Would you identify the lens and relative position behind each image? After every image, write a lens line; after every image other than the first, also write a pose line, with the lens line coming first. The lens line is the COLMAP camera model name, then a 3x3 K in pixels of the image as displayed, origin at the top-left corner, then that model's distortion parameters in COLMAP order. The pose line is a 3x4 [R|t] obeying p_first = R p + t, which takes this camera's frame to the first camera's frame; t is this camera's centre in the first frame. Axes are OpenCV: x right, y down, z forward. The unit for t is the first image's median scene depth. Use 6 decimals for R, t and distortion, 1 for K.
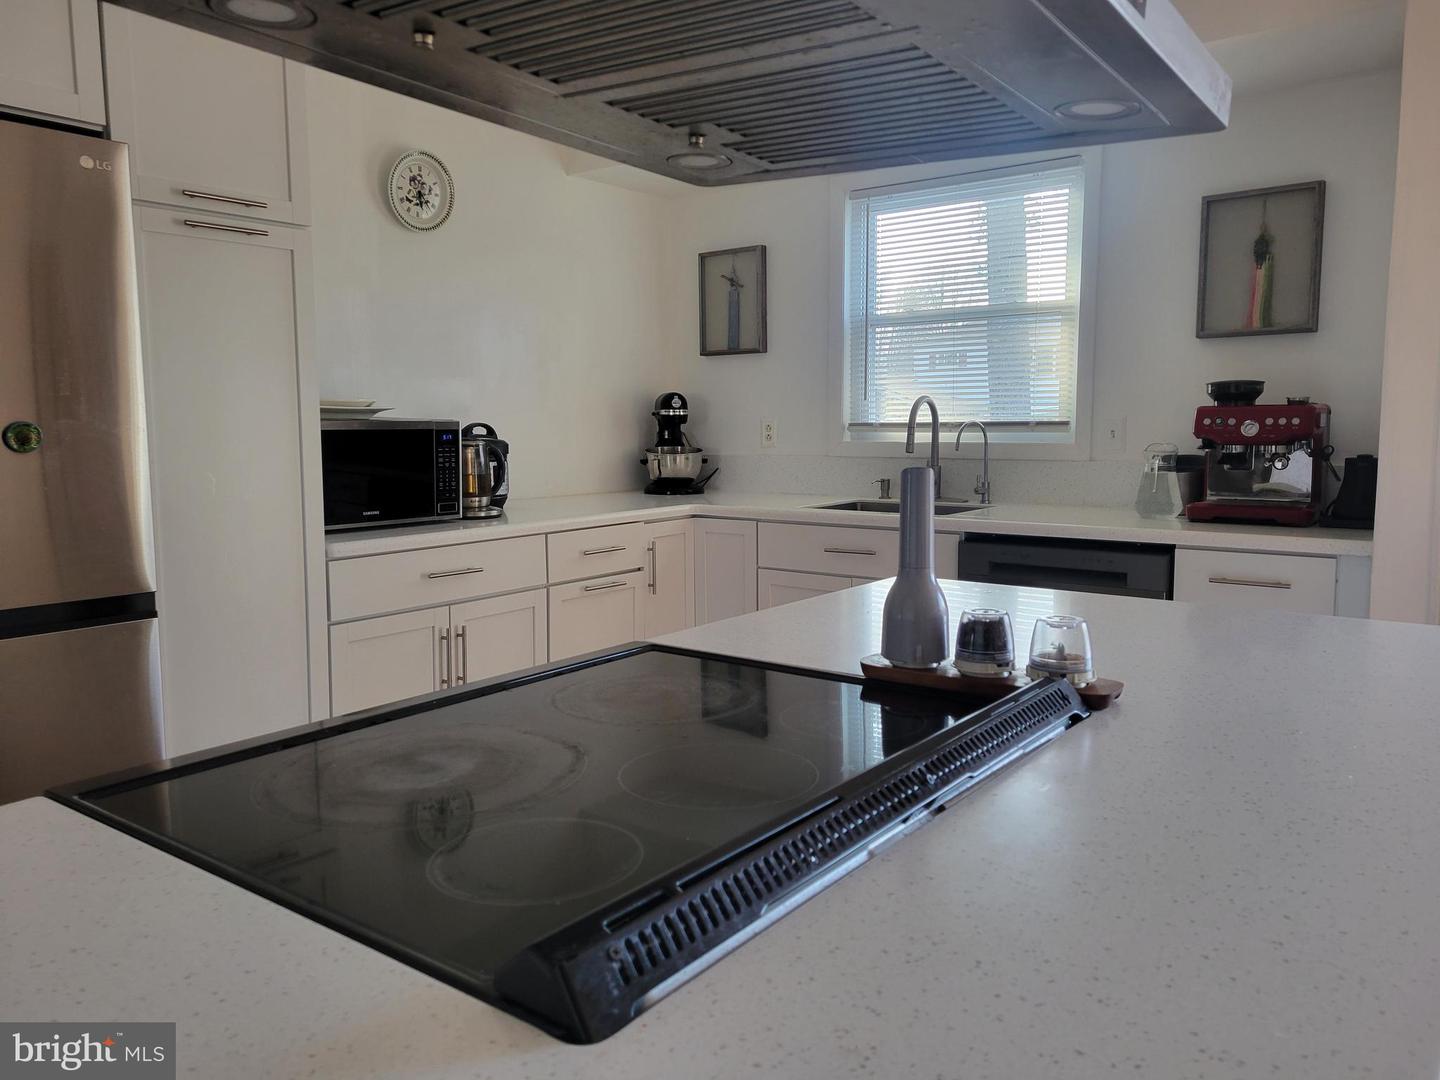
lens RADIAL K [[1062.2, 0, 715.0], [0, 1062.2, 525.8], [0, 0, 1]] dist [0.059871, 0.000724]
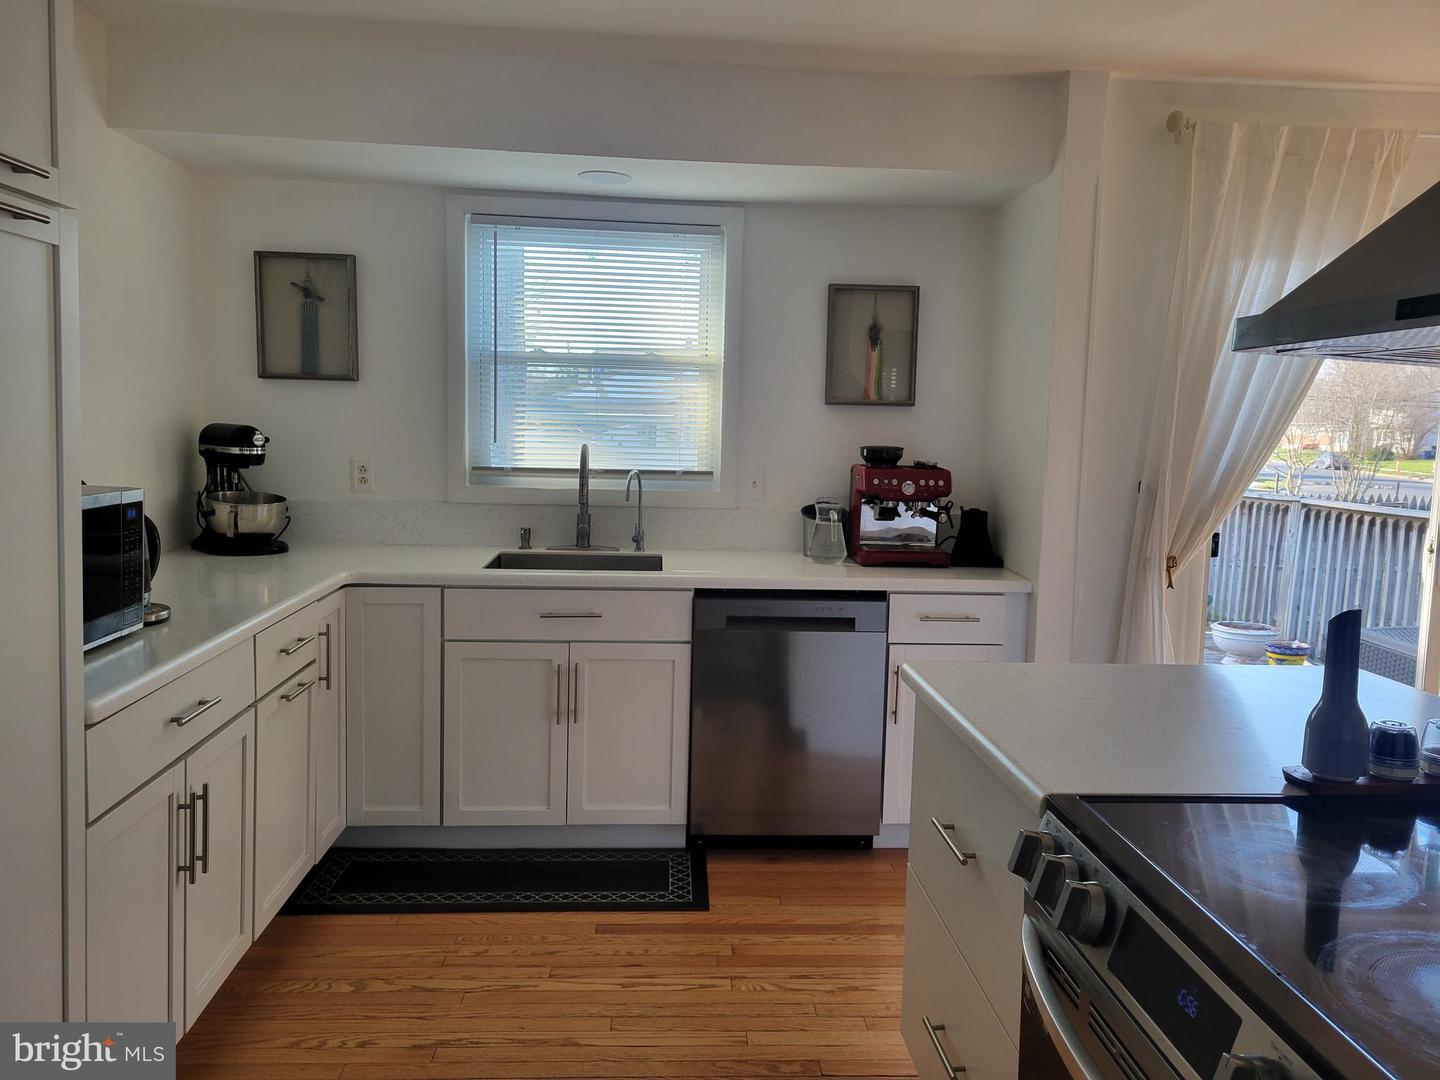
lens RADIAL K [[1086.7, 0, 719.7], [0, 1086.7, 529.0], [0, 0, 1]] dist [0.042779, -0.013171]
pose [[0.744626, -0.042866, 0.666104, -0.401436], [0.035964, 0.999063, 0.024090, -0.068670], [-0.666513, 0.006018, 0.745469, 0.195452]]
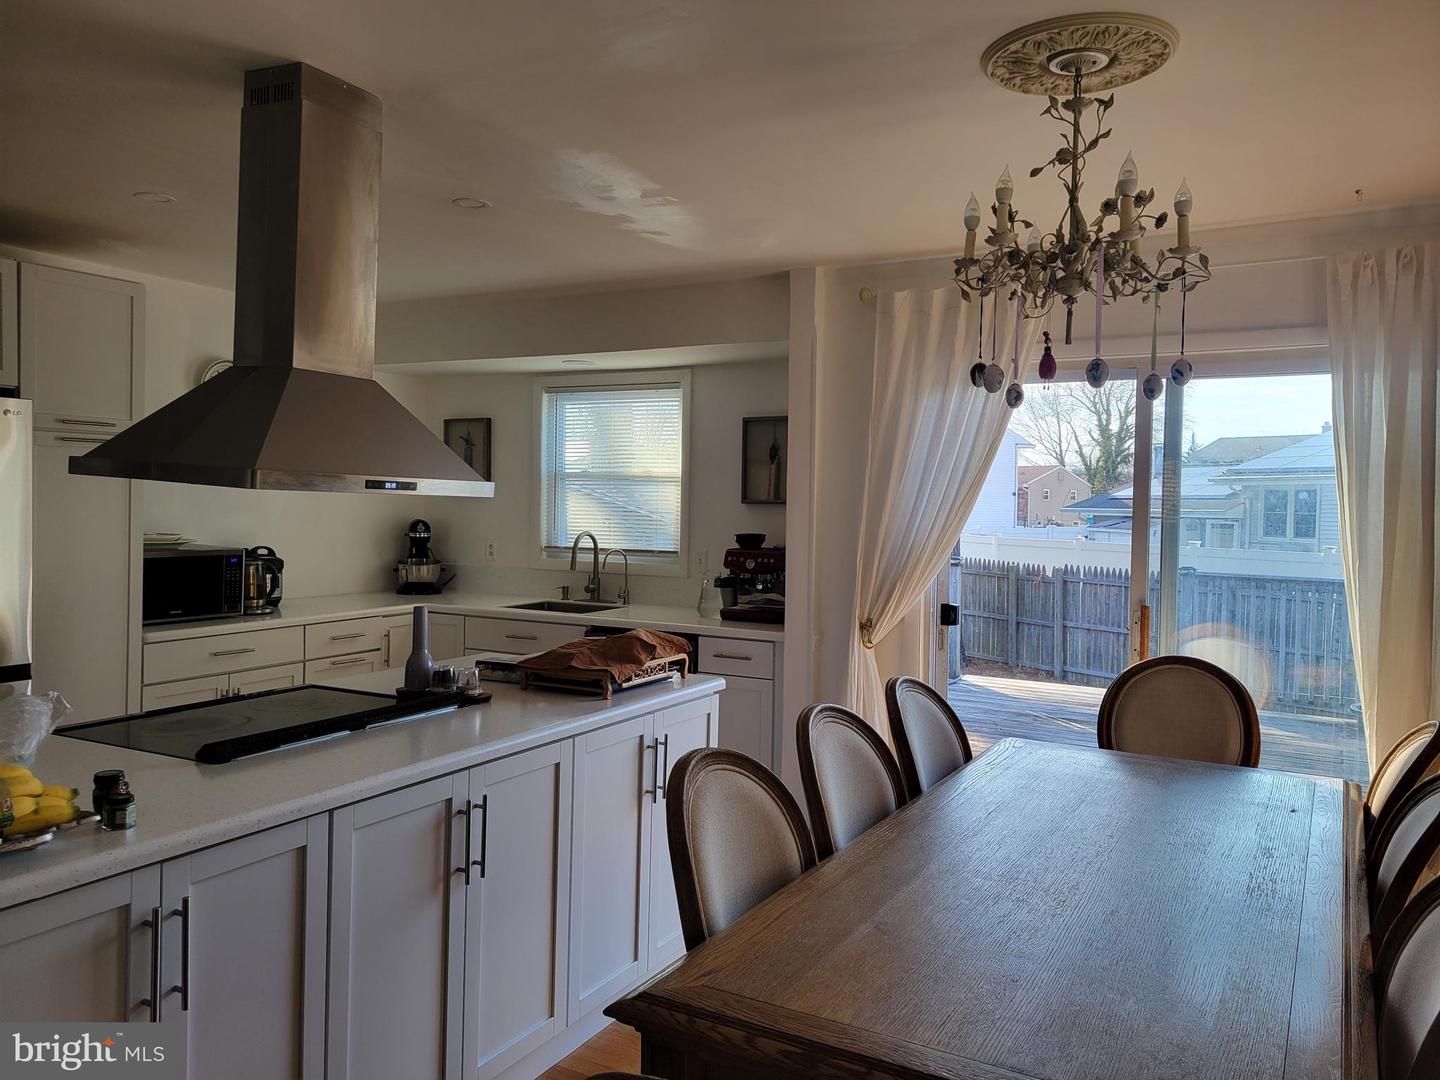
lens RADIAL K [[1061.1, 0, 738.6], [0, 1061.1, 530.6], [0, 0, 1]] dist [0.028904, -0.000448]
pose [[0.986222, 0.018871, 0.164346, 0.175138], [-0.007096, 0.997383, -0.071944, -0.019858], [-0.165274, 0.069786, 0.983776, -0.516975]]
